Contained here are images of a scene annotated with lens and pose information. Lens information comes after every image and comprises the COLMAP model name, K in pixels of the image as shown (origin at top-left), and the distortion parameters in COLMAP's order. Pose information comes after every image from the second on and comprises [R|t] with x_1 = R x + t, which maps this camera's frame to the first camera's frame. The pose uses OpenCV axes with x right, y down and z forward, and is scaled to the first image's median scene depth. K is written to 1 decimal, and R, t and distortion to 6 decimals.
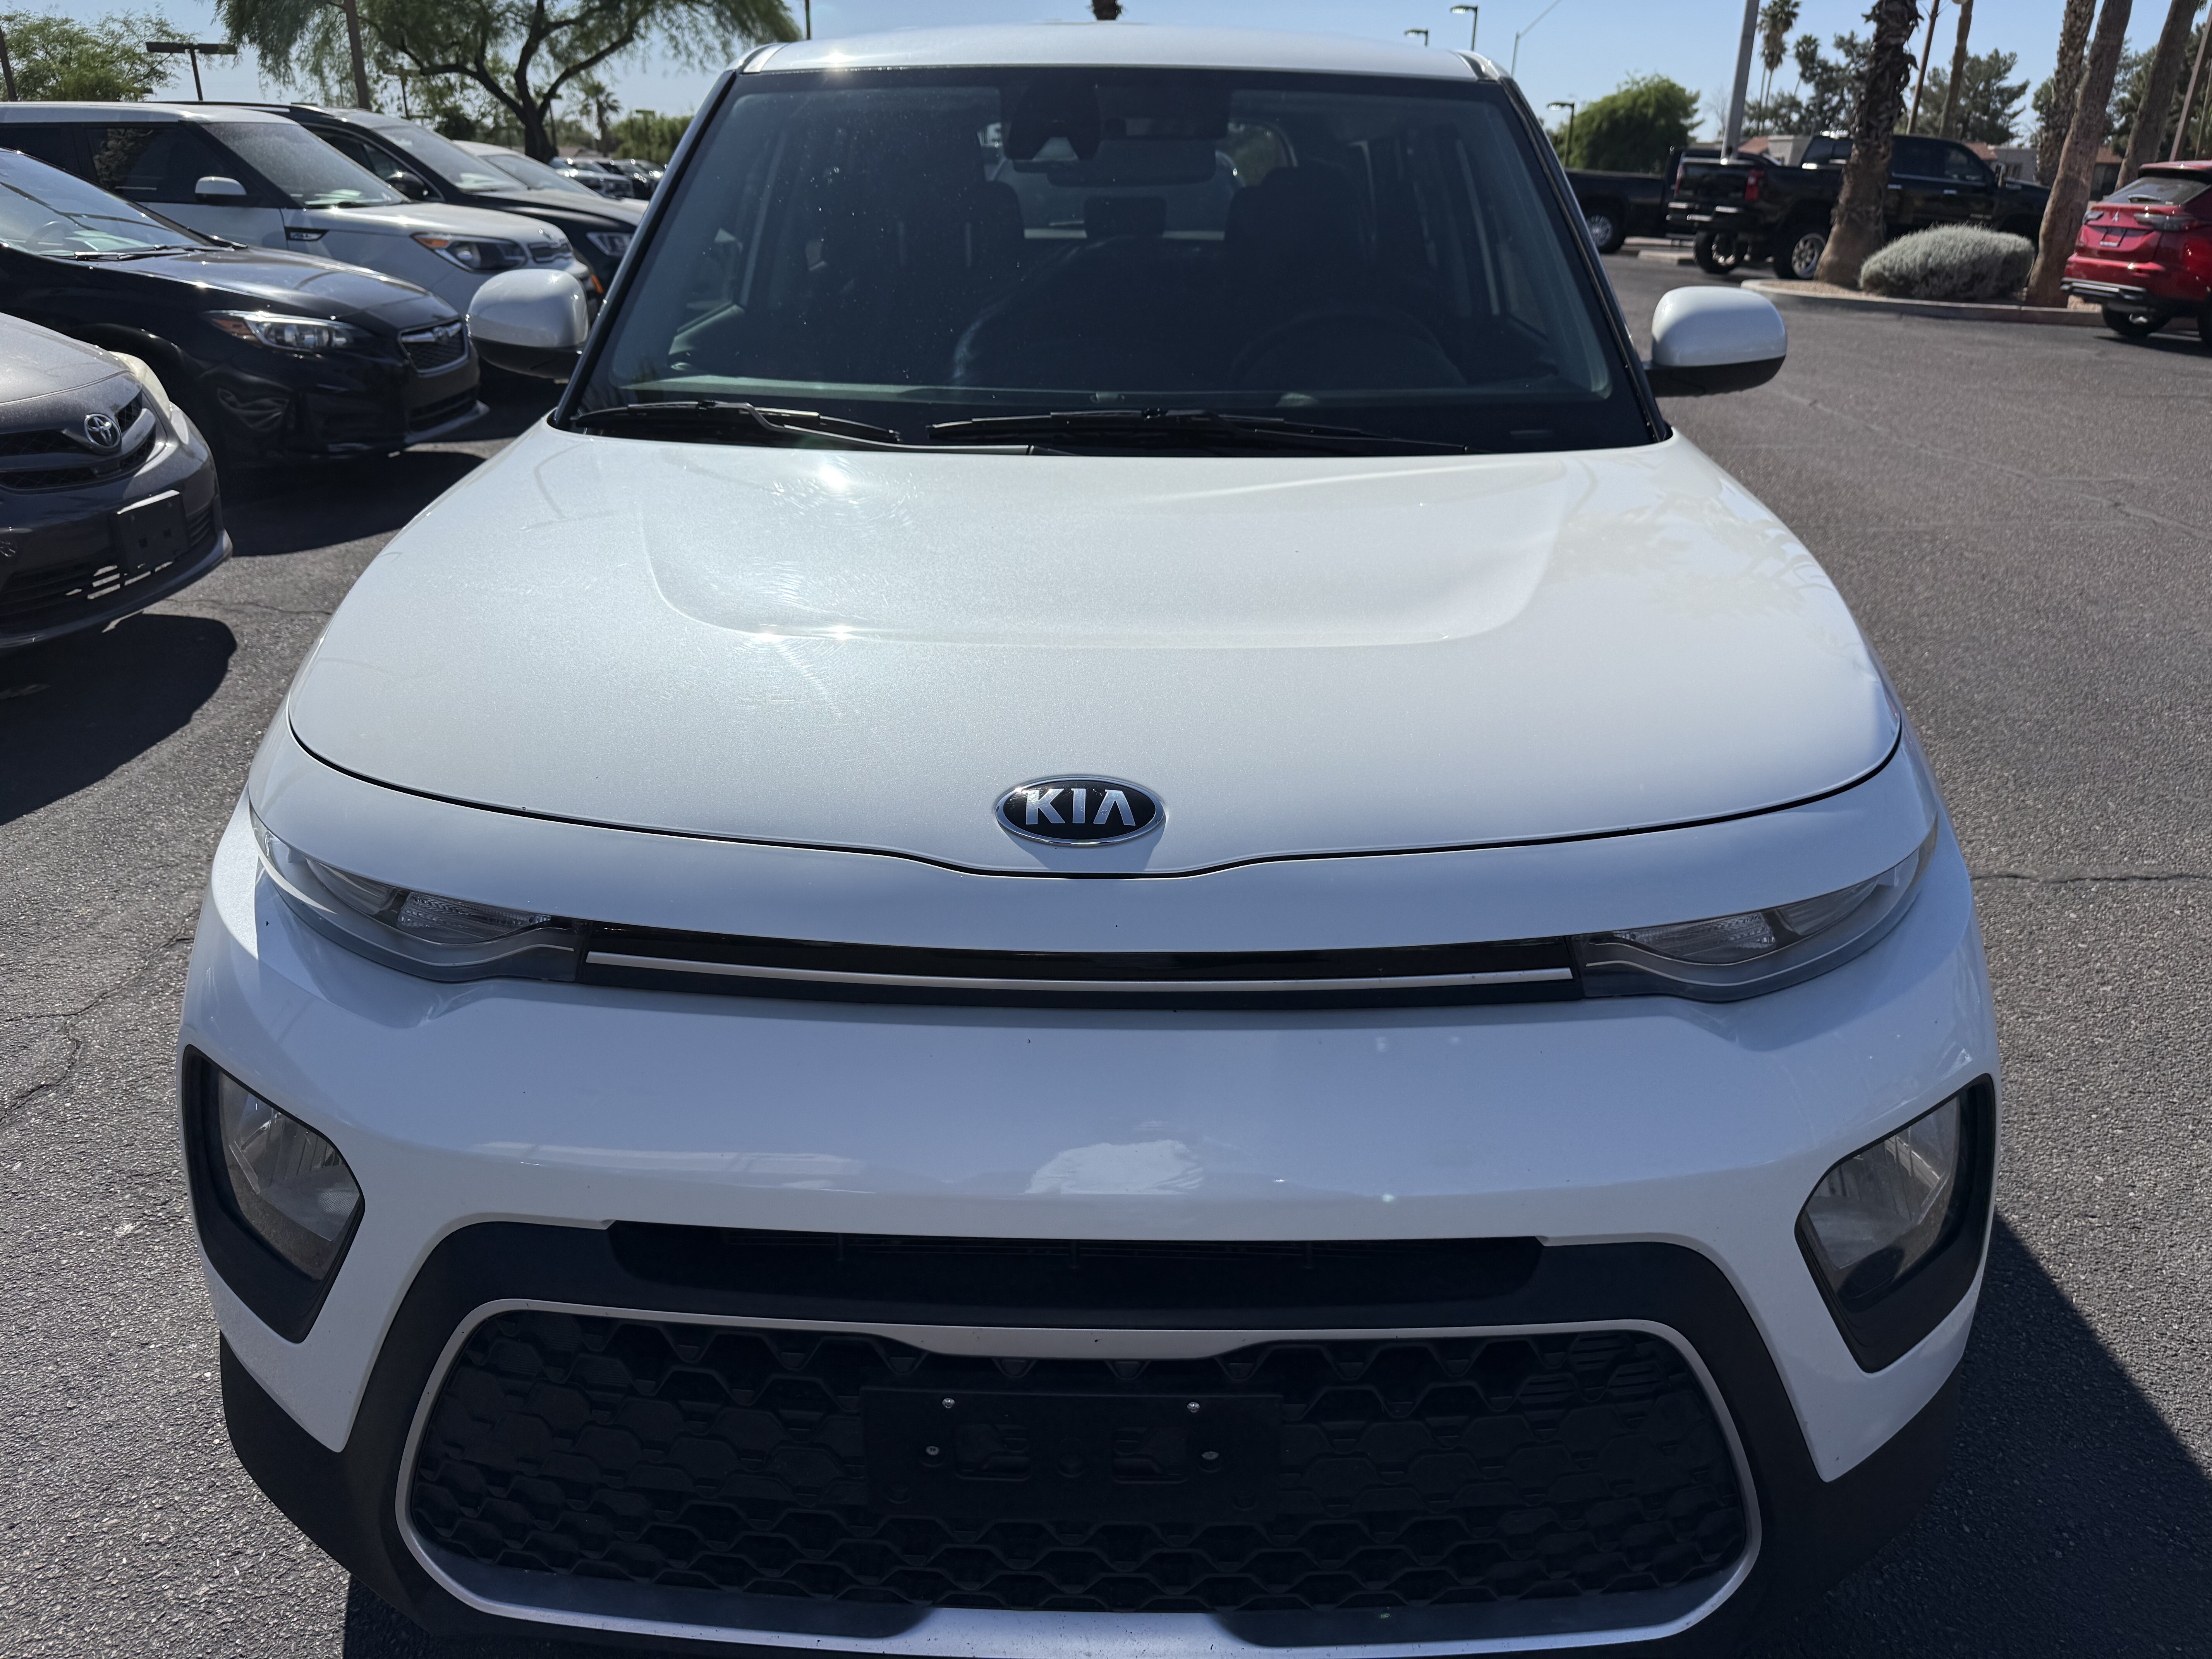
lens RADIAL K [[1565.3, 0, 1111.1], [0, 1565.3, 825.4], [0, 0, 1]] dist [-0.006280, -0.004996]
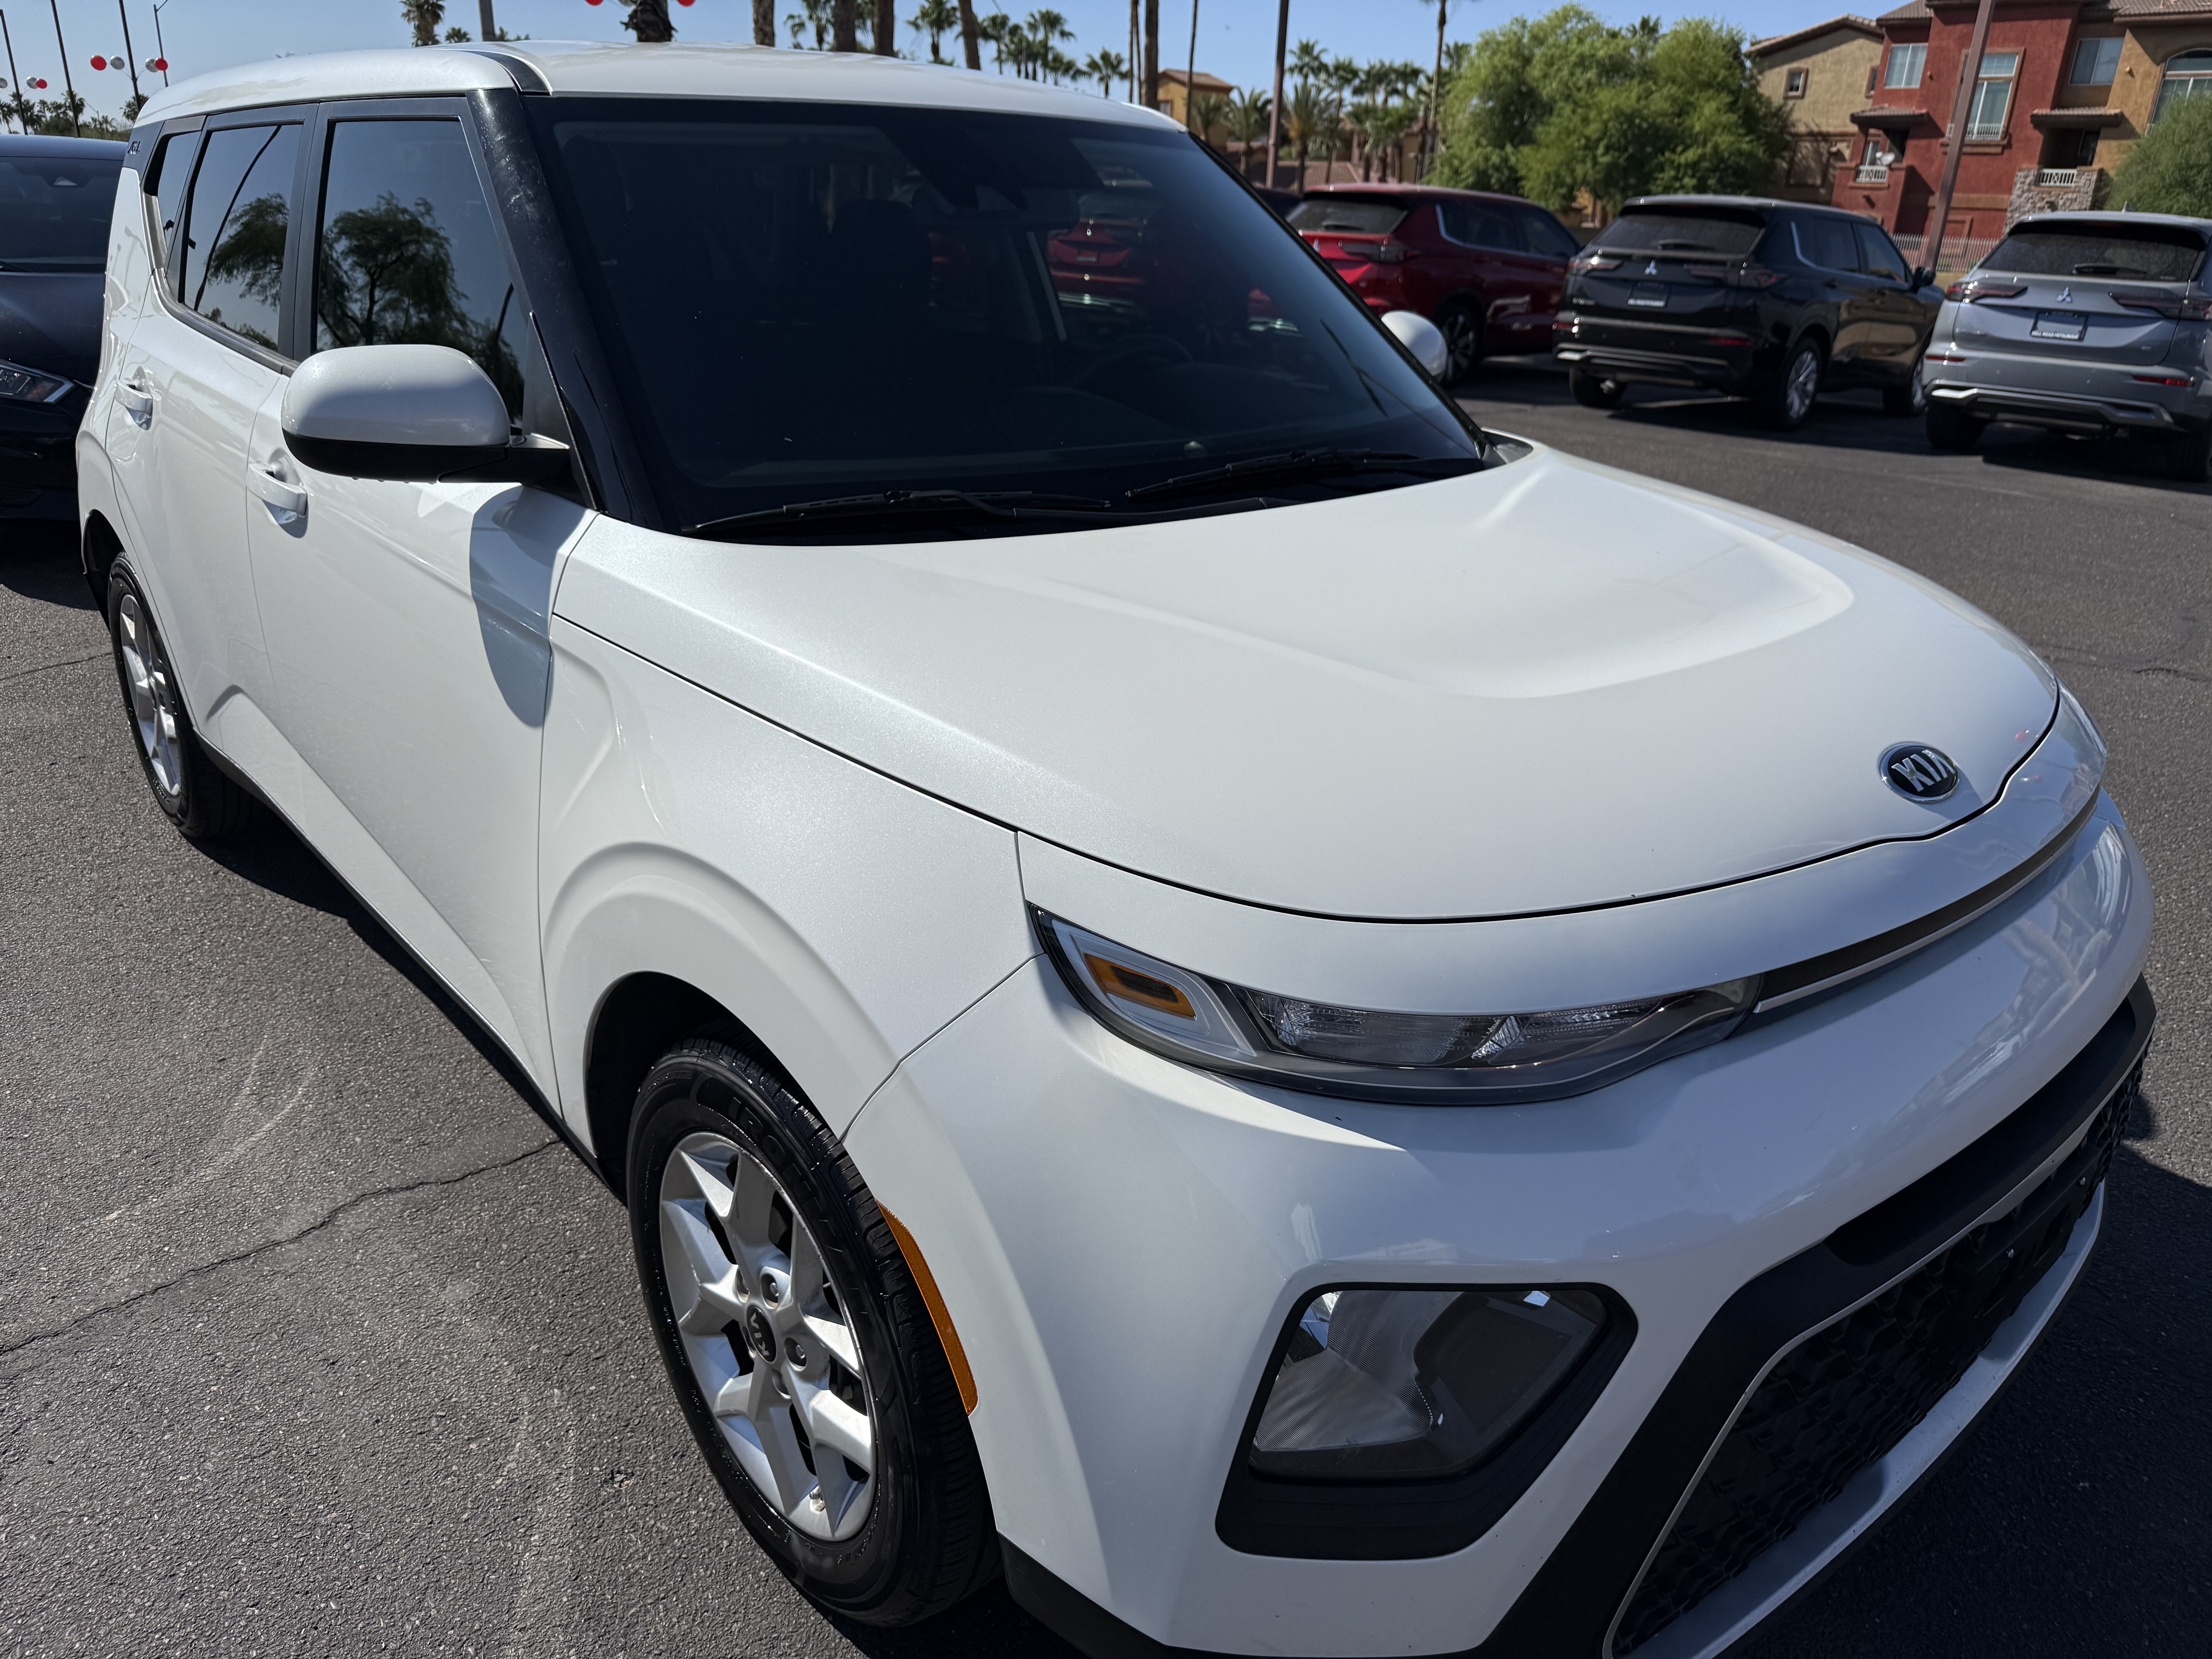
lens RADIAL K [[1565.3, 0, 1106.2], [0, 1565.3, 832.3], [0, 0, 1]] dist [-0.006280, -0.004996]
pose [[0.755121, -0.243081, 0.608855, -0.754685], [0.239443, 0.966820, 0.089031, -0.135802], [-0.610295, 0.078557, 0.788270, 0.243726]]
